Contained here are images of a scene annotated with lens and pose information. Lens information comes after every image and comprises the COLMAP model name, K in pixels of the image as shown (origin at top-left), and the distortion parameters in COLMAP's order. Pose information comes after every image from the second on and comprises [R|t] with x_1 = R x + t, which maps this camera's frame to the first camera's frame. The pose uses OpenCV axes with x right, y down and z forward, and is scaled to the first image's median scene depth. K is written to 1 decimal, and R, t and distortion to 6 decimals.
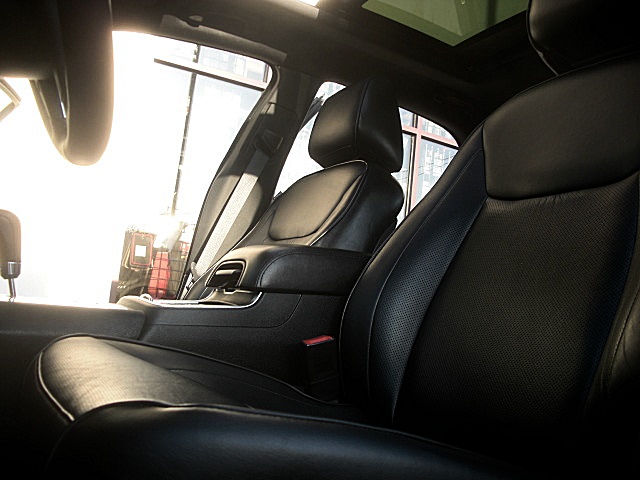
lens RADIAL K [[610.7, 0, 310.9], [0, 610.7, 239.8], [0, 0, 1]] dist [-0.228028, 0.213718]
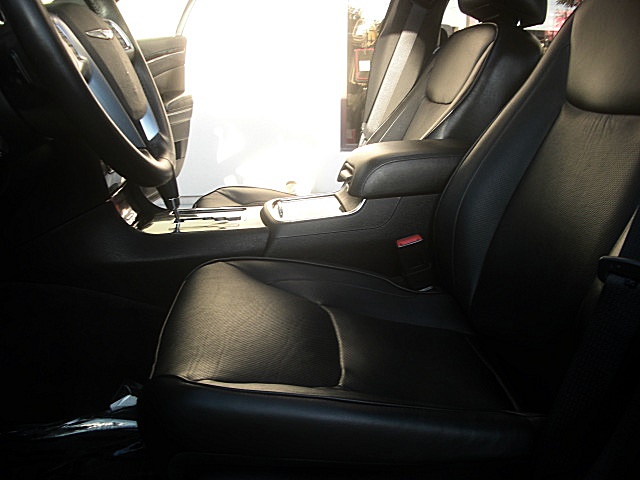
lens RADIAL K [[610.7, 0, 310.9], [0, 610.7, 239.8], [0, 0, 1]] dist [-0.228028, 0.213718]
pose [[0.908814, -0.006287, -0.417153, 0.184601], [0.152779, 0.935445, 0.318748, -0.136417], [0.388220, -0.353415, 0.851107, -0.050707]]
